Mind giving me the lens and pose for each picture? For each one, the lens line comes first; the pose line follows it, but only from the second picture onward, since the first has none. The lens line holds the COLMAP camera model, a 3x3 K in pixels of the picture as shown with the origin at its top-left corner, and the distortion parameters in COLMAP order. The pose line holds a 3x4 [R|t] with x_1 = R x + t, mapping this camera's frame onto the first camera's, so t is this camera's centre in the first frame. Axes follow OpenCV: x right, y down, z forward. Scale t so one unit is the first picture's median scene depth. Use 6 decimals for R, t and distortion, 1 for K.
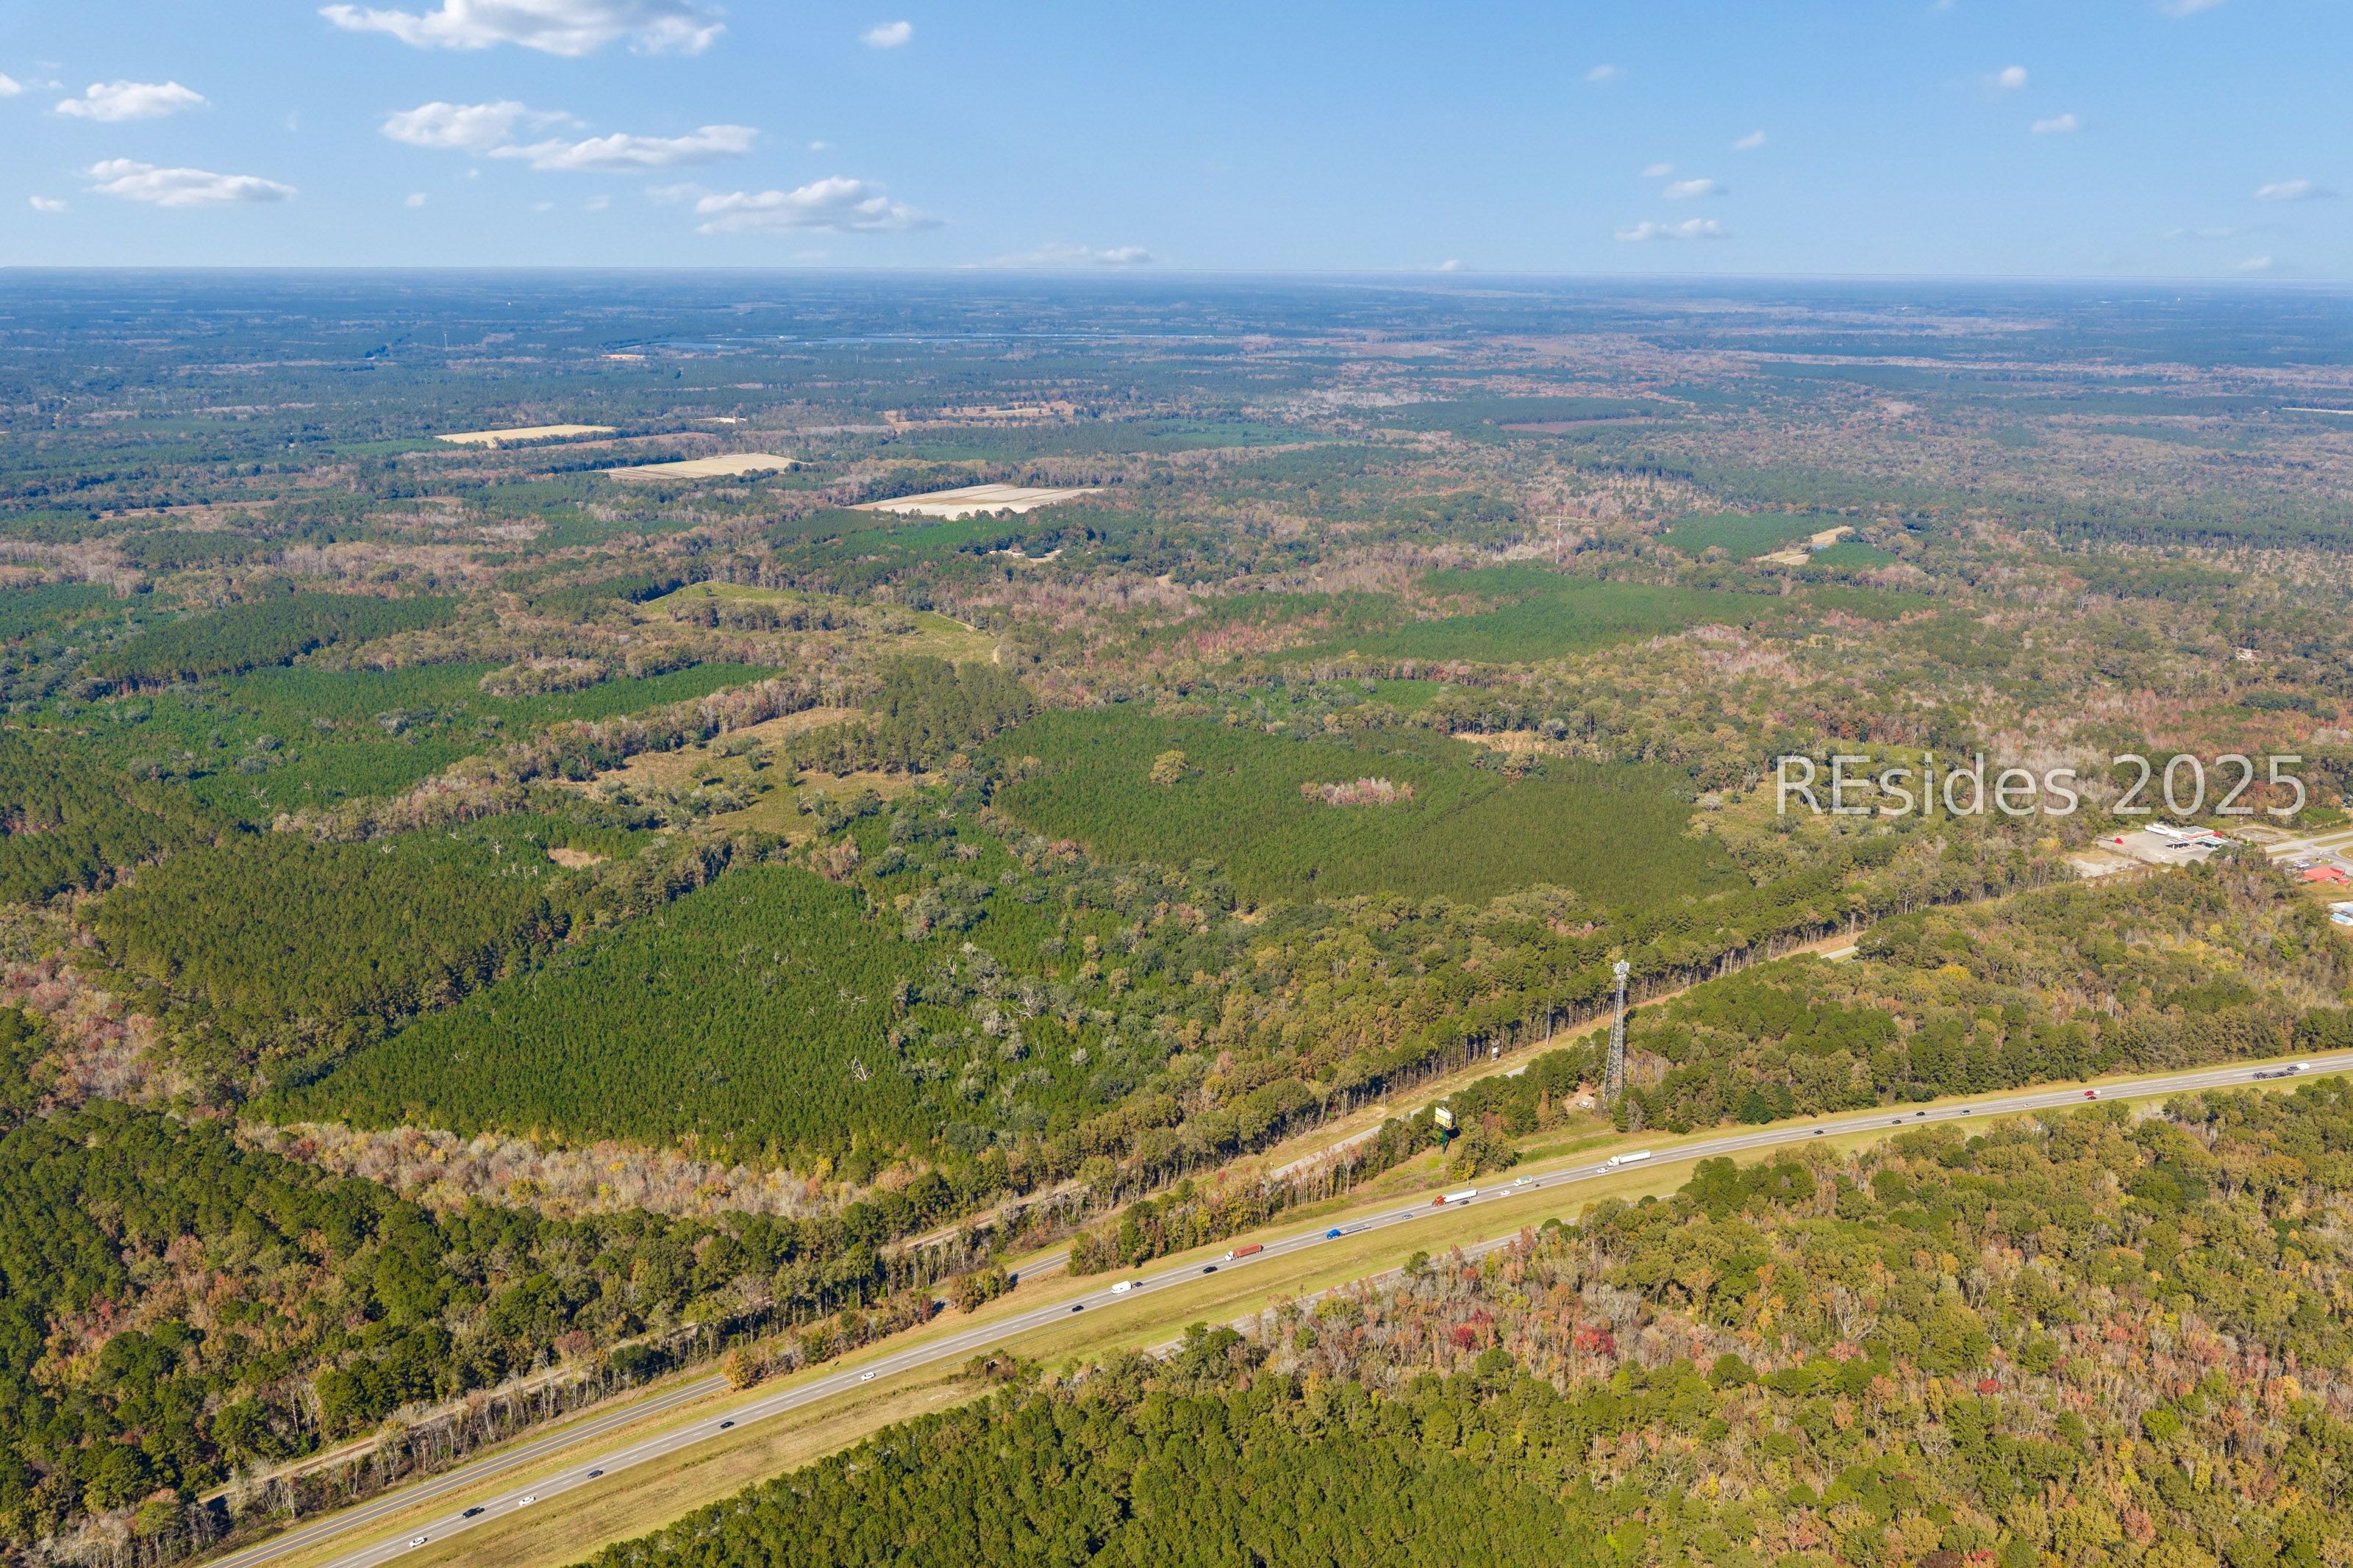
lens RADIAL K [[1830.7, 0, 1176.5], [0, 1830.7, 784.0], [0, 0, 1]] dist [0.000573, -0.000543]
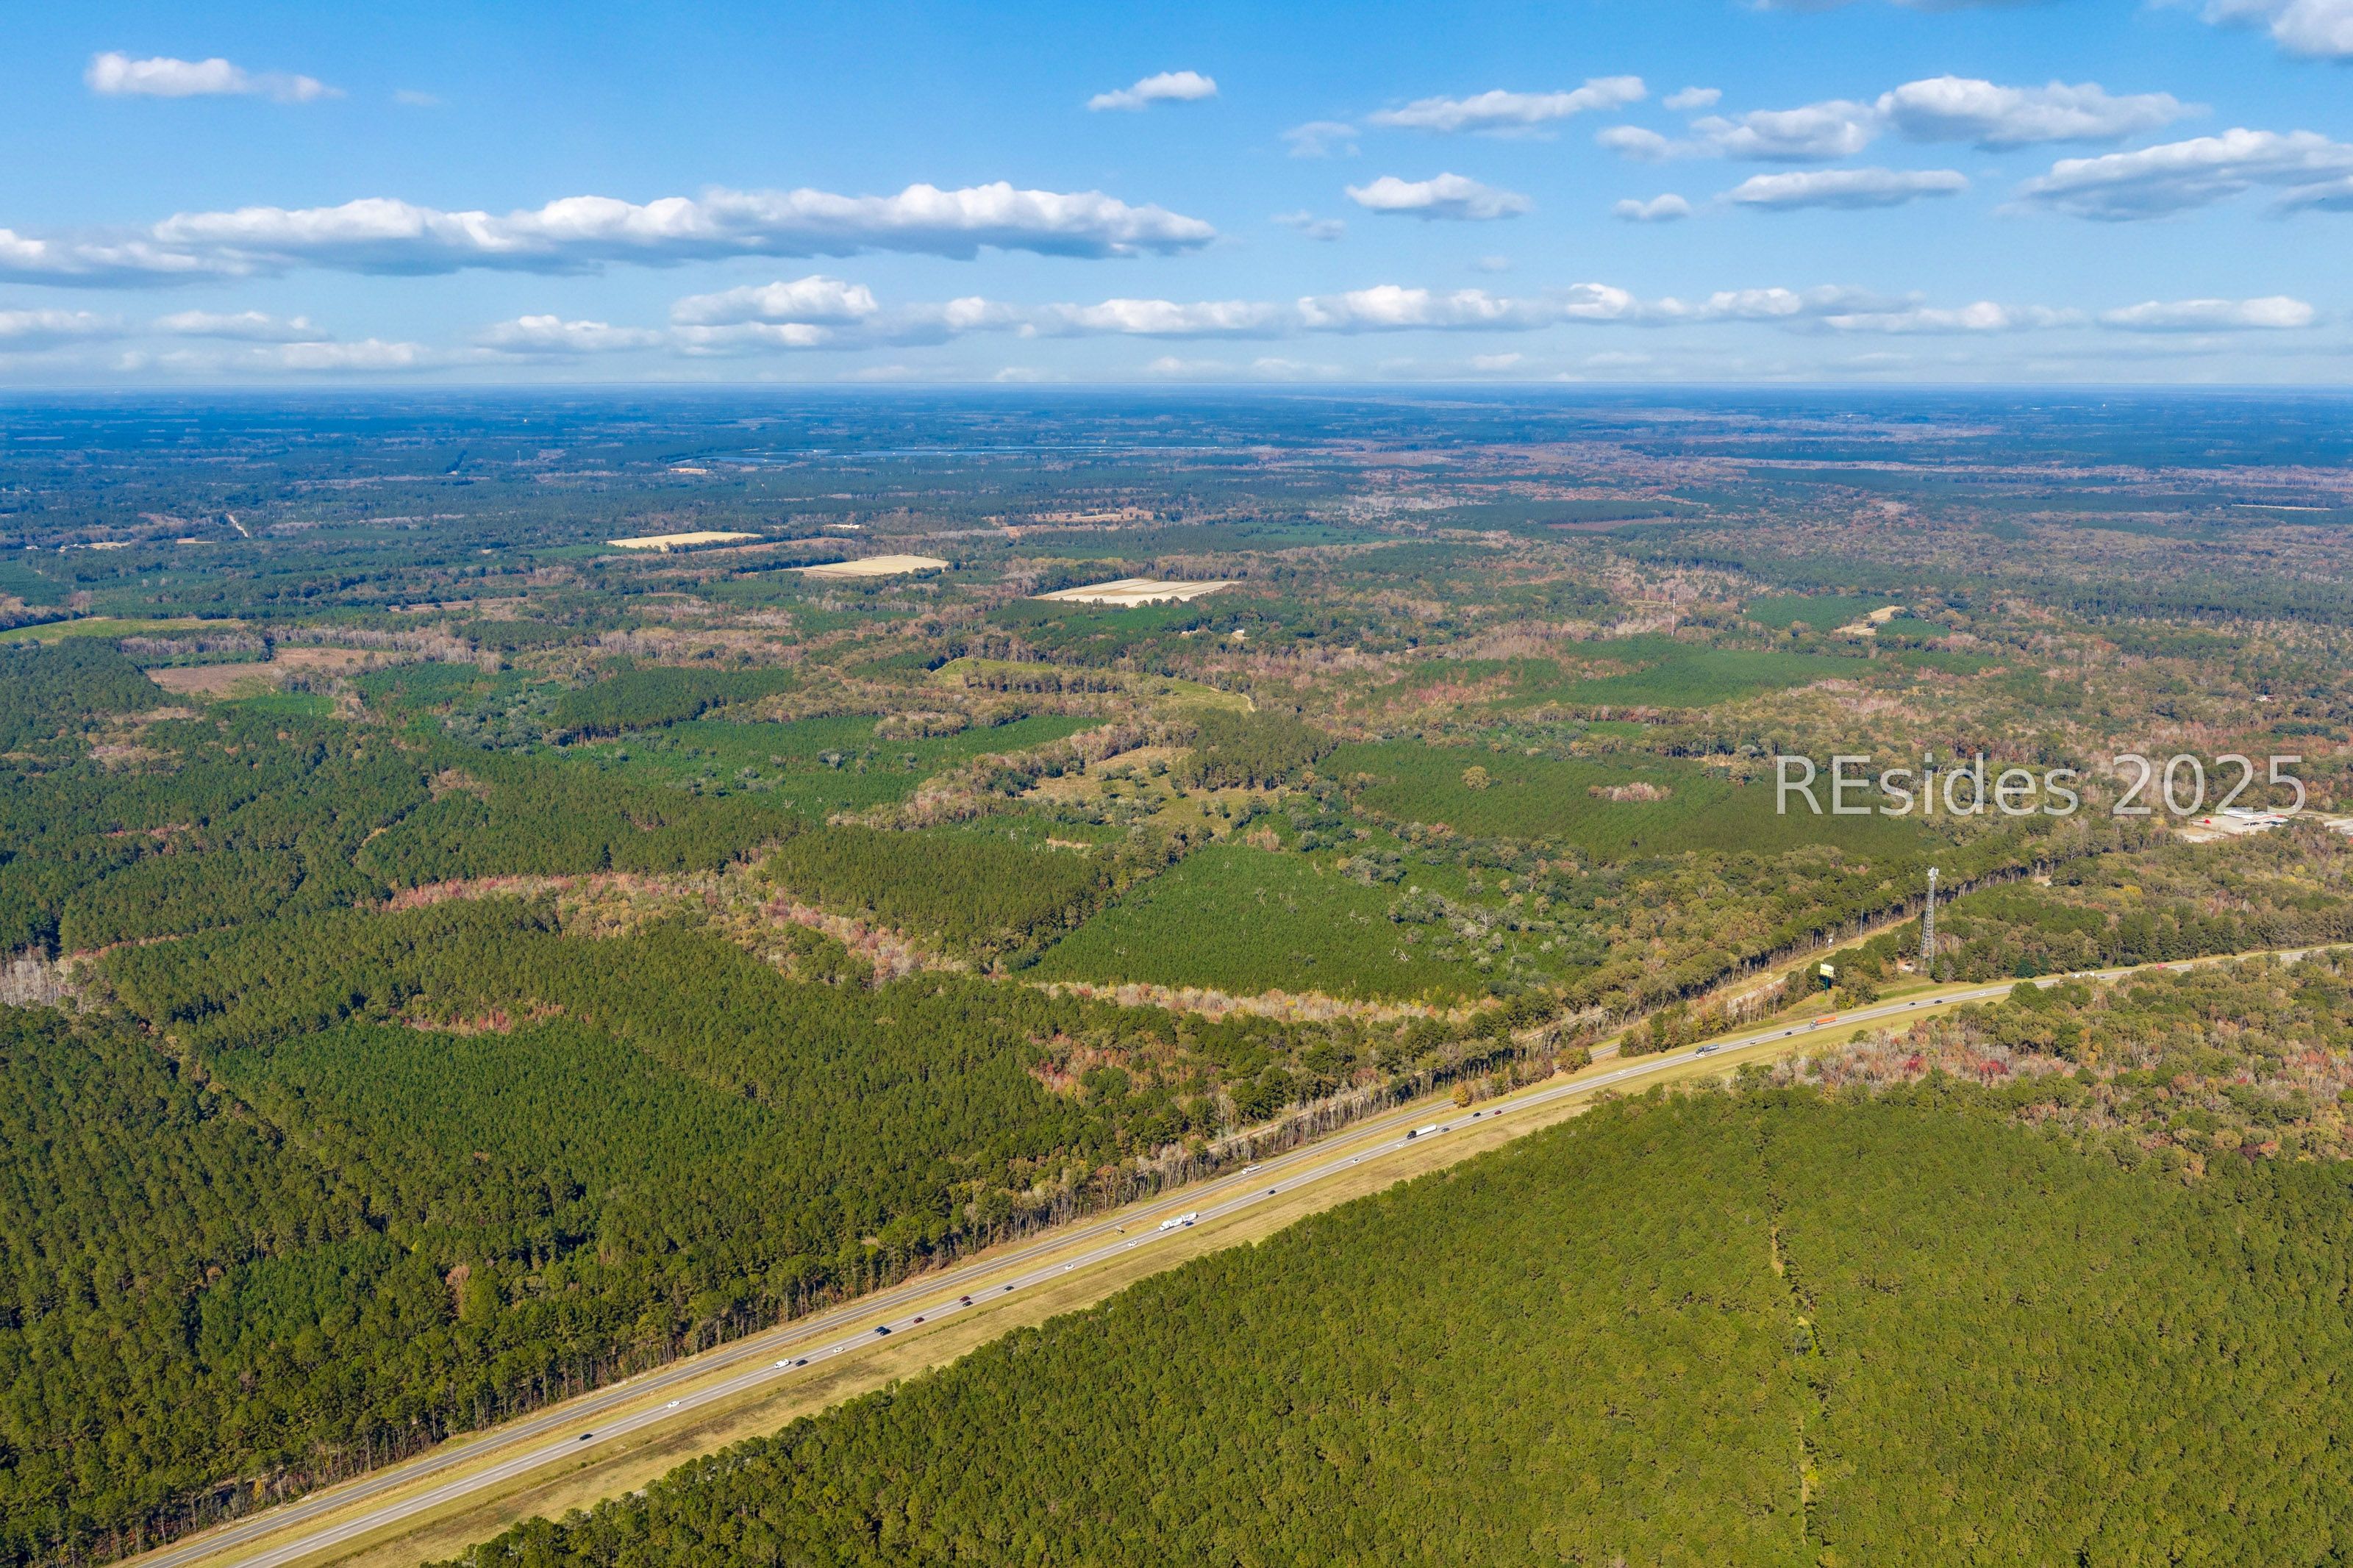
lens RADIAL K [[1830.7, 0, 1176.5], [0, 1830.7, 784.0], [0, 0, 1]] dist [0.000573, -0.000543]
pose [[0.999516, -0.012551, 0.028459, -0.154949], [0.014174, 0.998242, -0.057550, 0.040598], [-0.027686, 0.057925, 0.997937, -0.174292]]
